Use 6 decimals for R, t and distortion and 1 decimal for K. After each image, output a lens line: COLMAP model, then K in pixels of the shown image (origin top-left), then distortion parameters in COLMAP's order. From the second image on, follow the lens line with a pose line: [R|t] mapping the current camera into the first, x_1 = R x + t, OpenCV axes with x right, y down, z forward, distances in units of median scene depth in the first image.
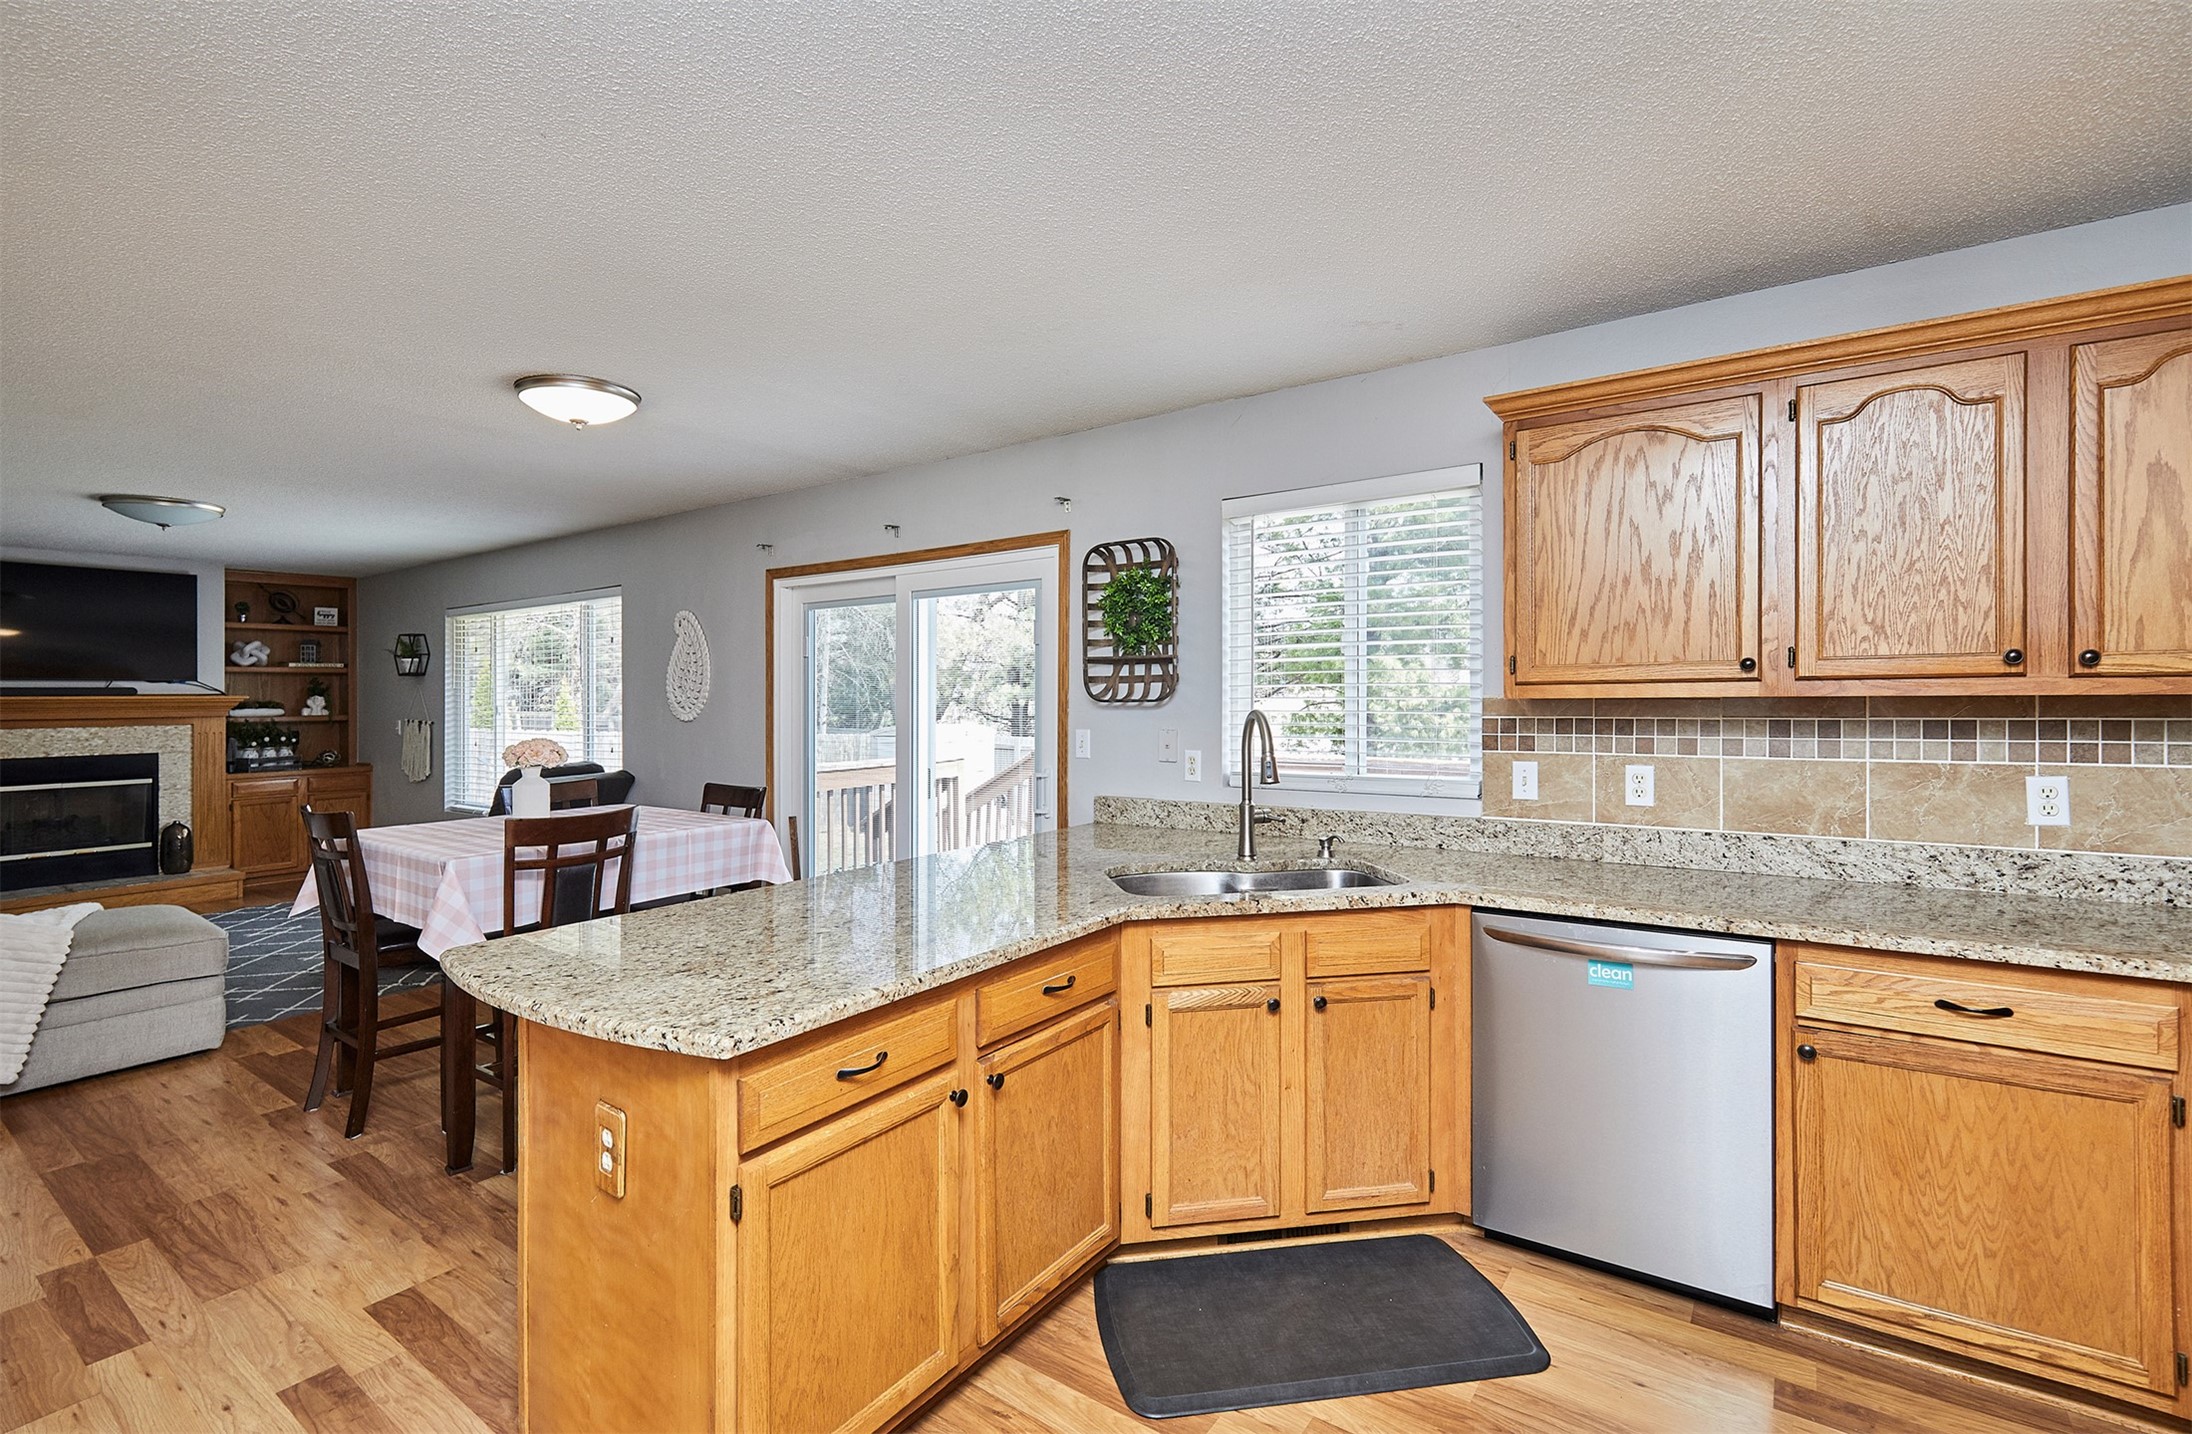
lens RADIAL K [[985.7, 0, 1087.4], [0, 985.7, 692.3], [0, 0, 1]] dist [0.002976, -0.001298]
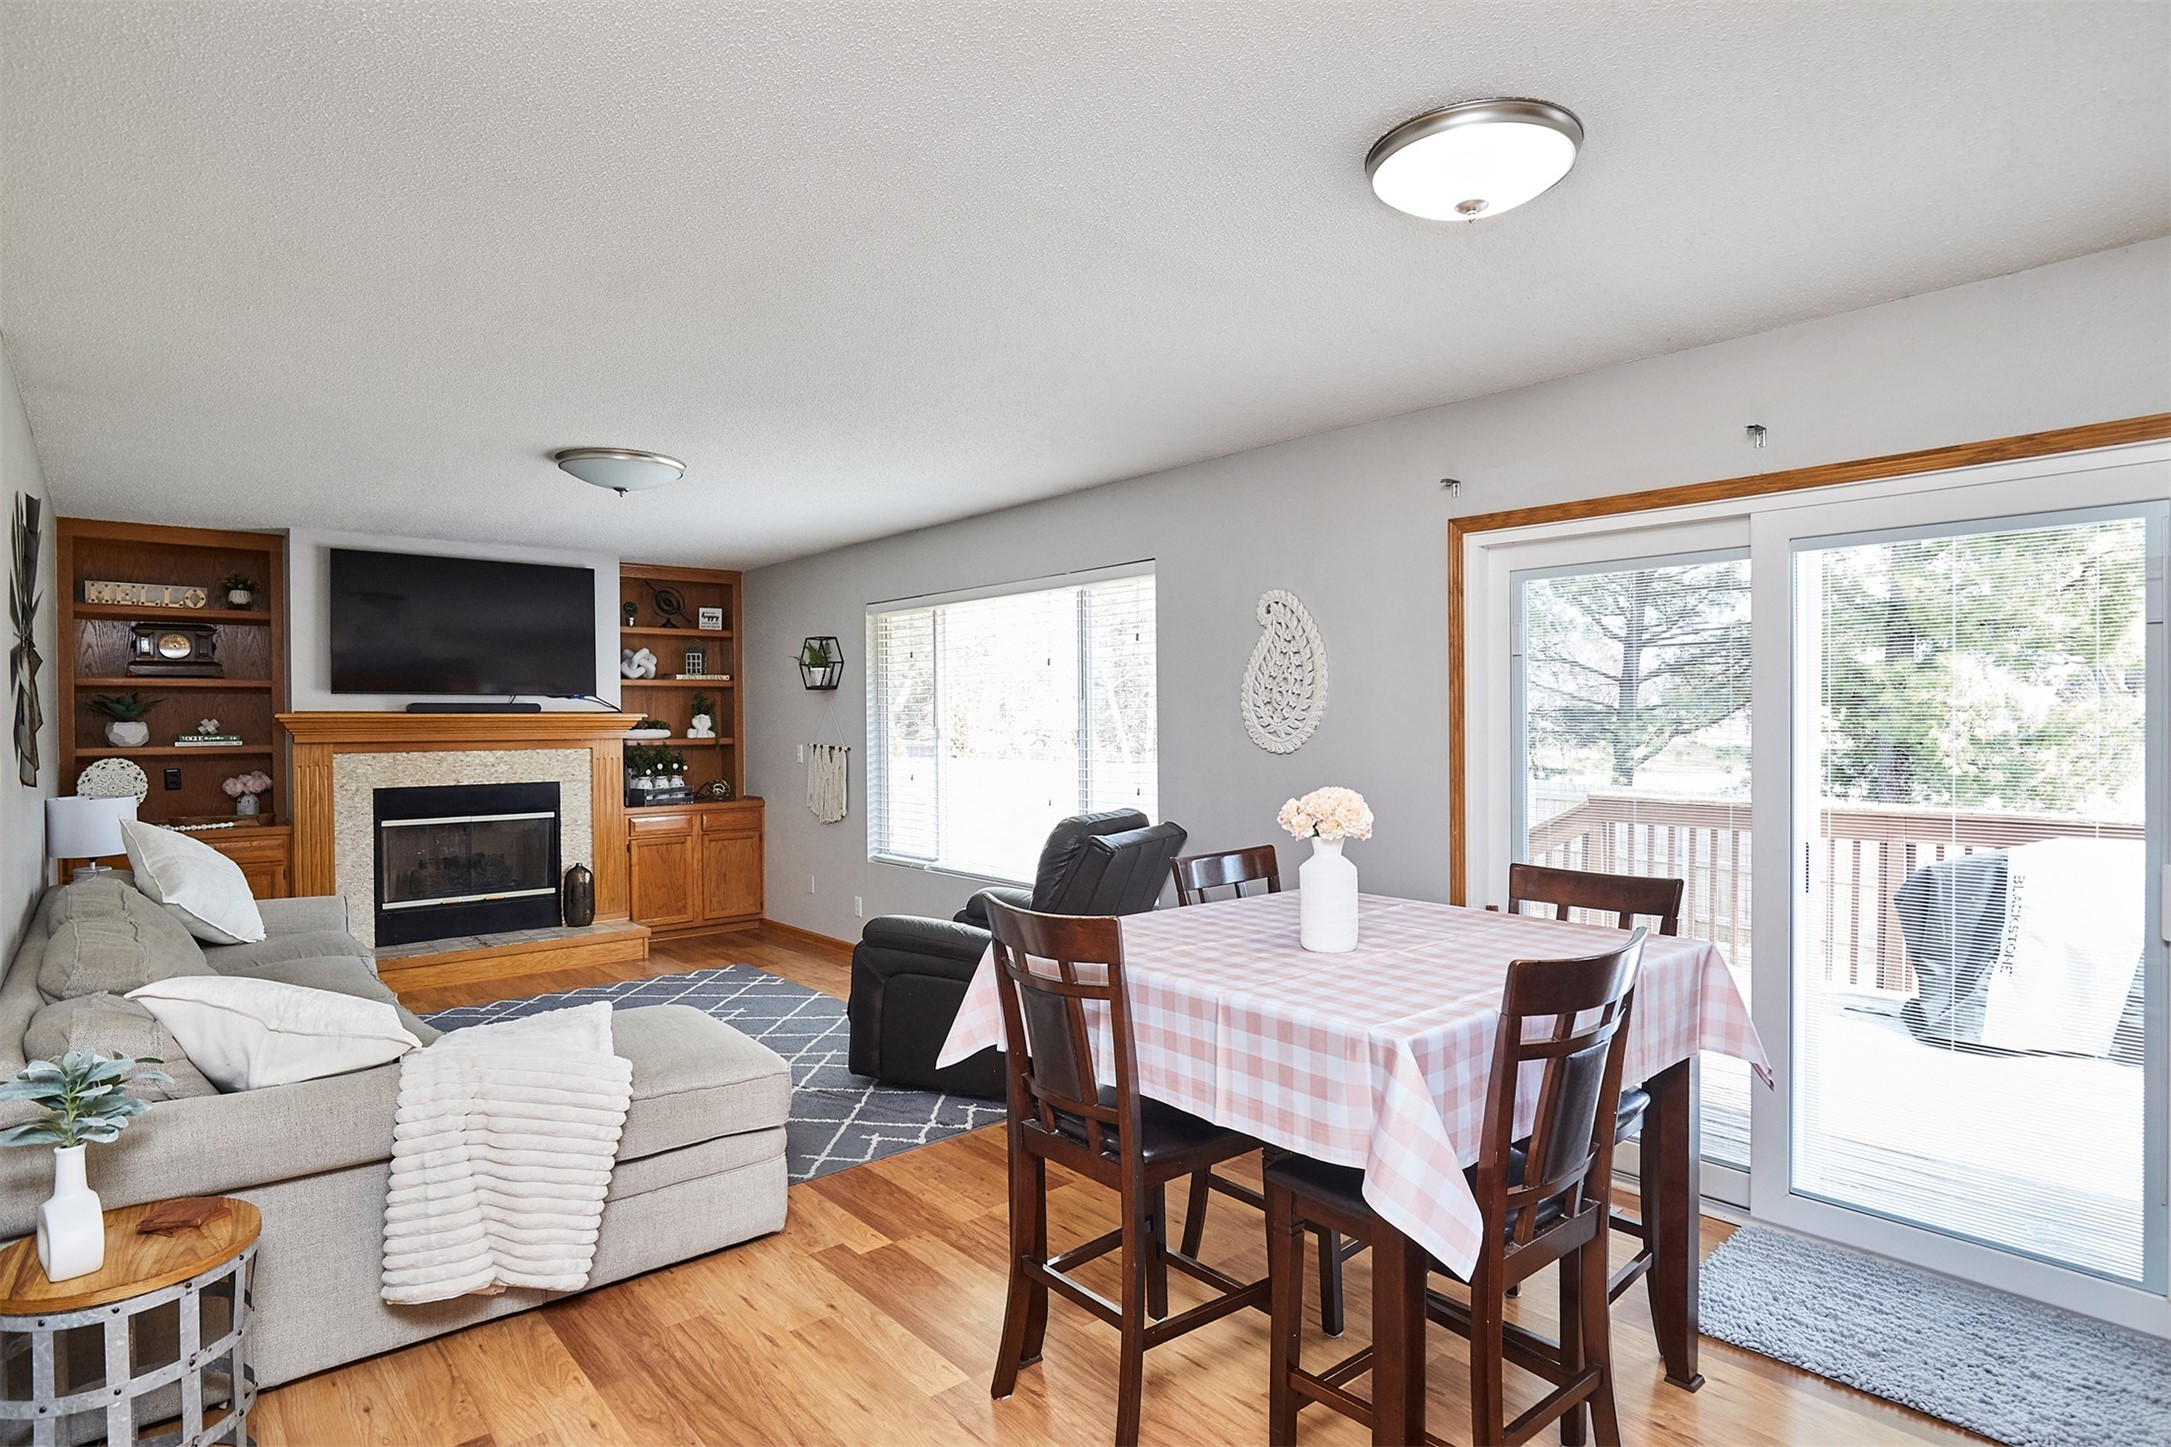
lens RADIAL K [[1134.7, 0, 1089.5], [0, 1134.7, 746.6], [0, 0, 1]] dist [-0.026220, 0.002688]
pose [[0.973642, 0.009968, -0.227863, -0.520372], [-0.003295, 0.999555, 0.029647, 0.003054], [0.228057, -0.028114, 0.973242, 0.311510]]
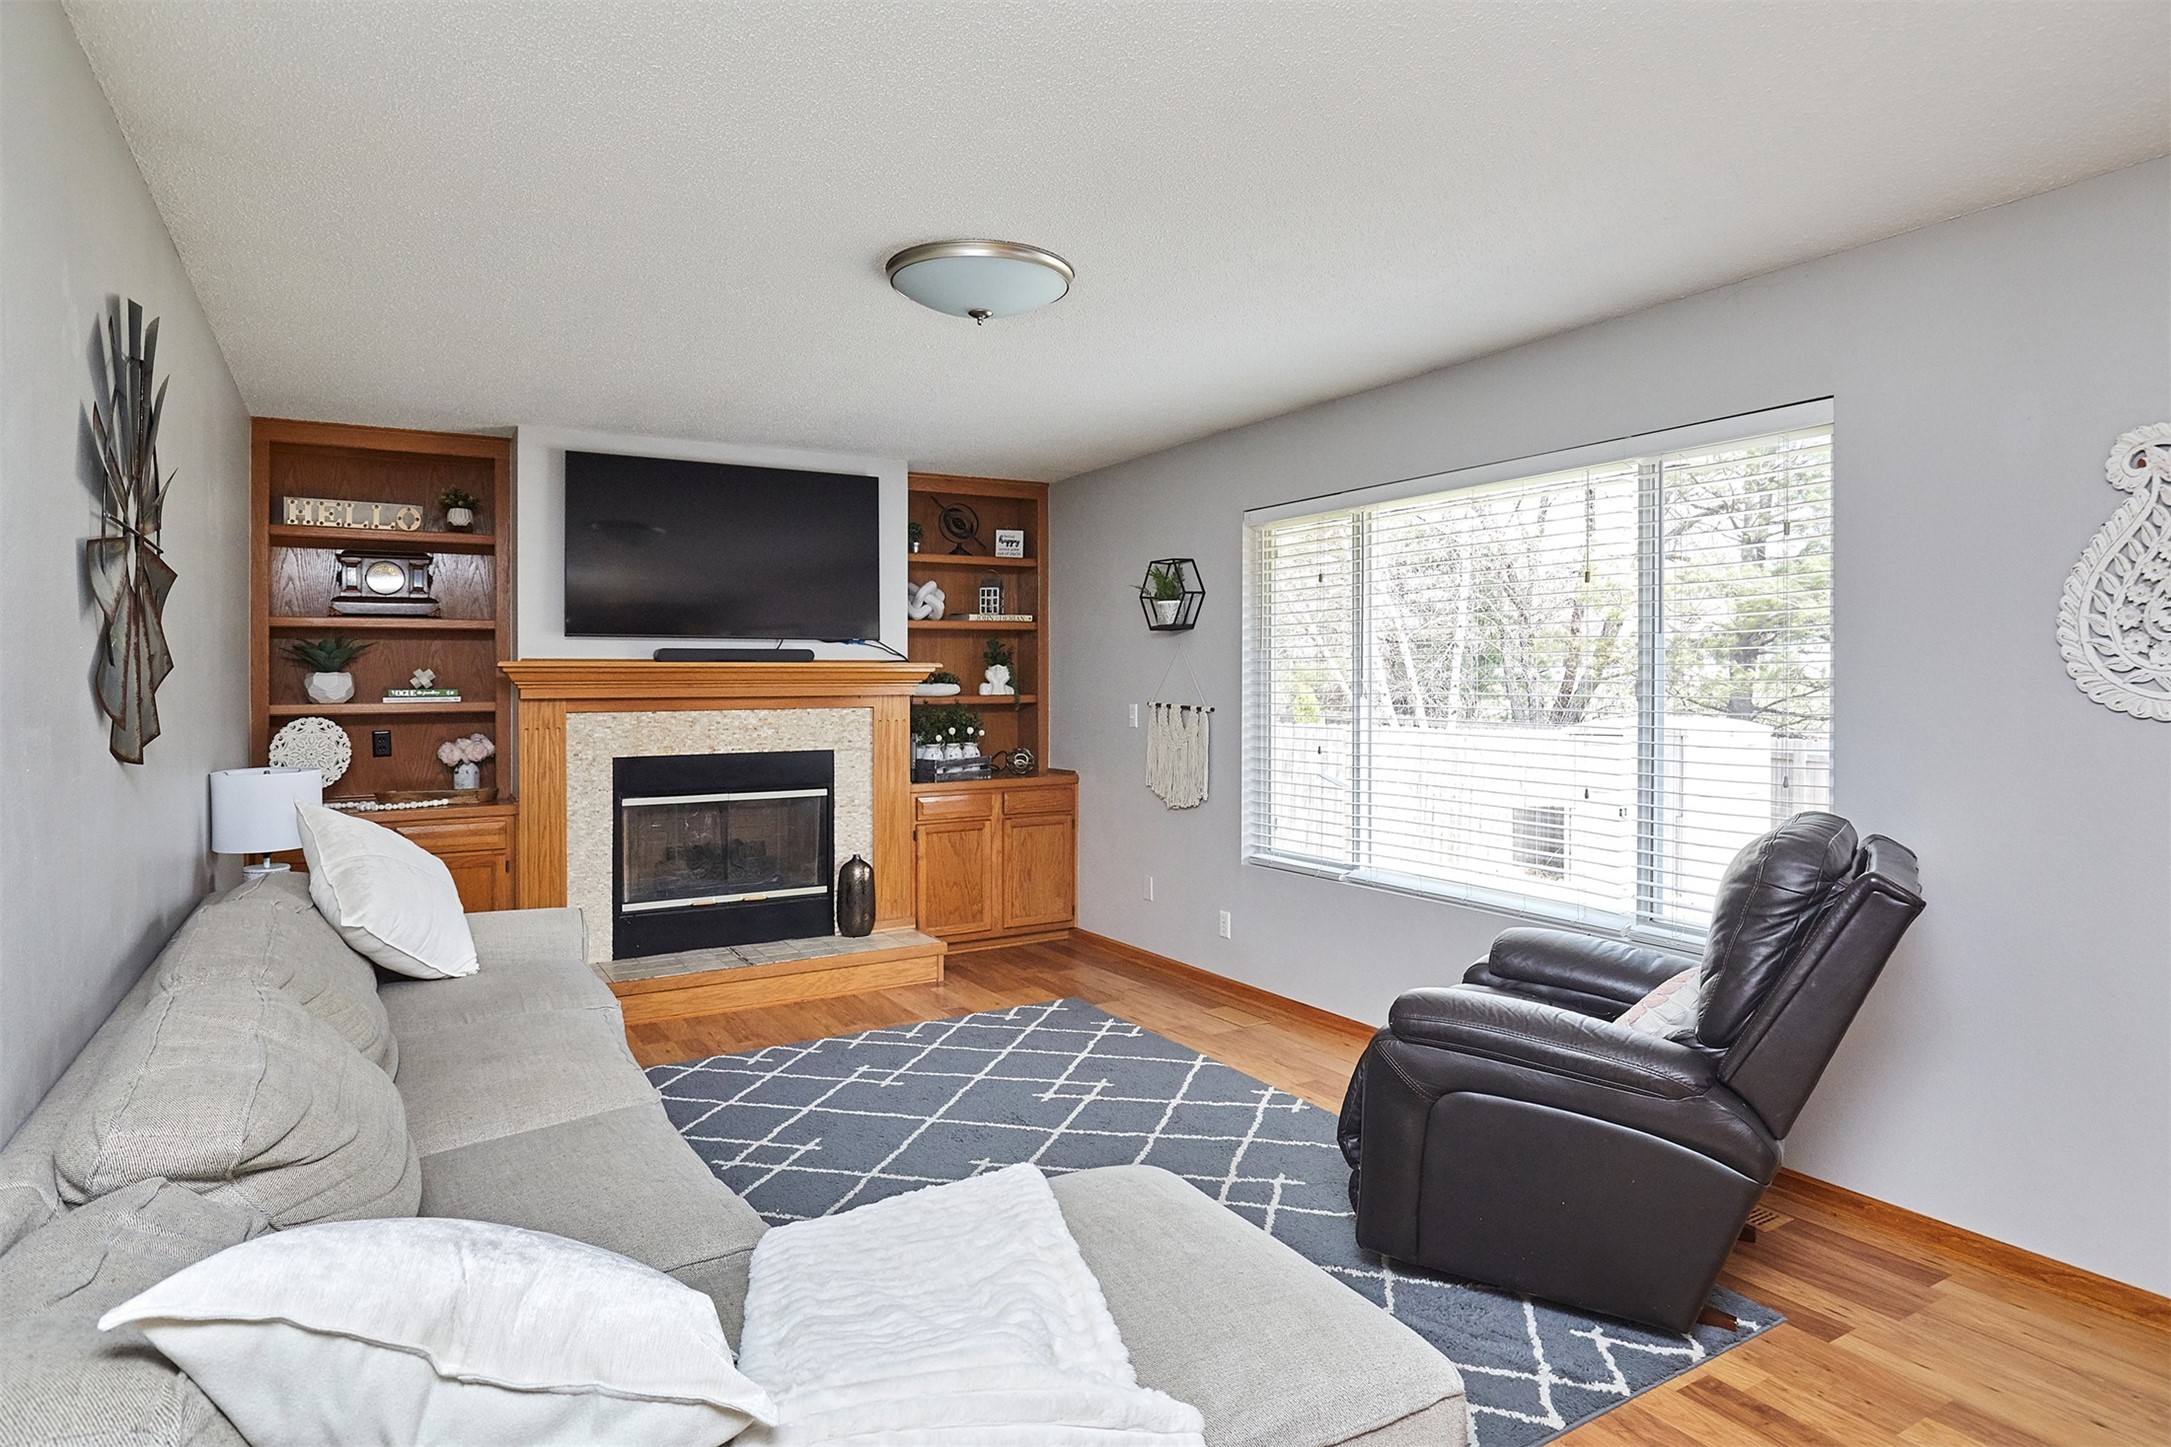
lens RADIAL K [[1222.8, 0, 1127.5], [0, 1222.8, 687.4], [0, 0, 1]] dist [-0.018489, -0.007698]
pose [[0.925645, 0.007170, -0.378324, -0.831636], [-0.002283, 0.999908, 0.013363, 0.015489], [0.378386, -0.011506, 0.925577, 0.593222]]
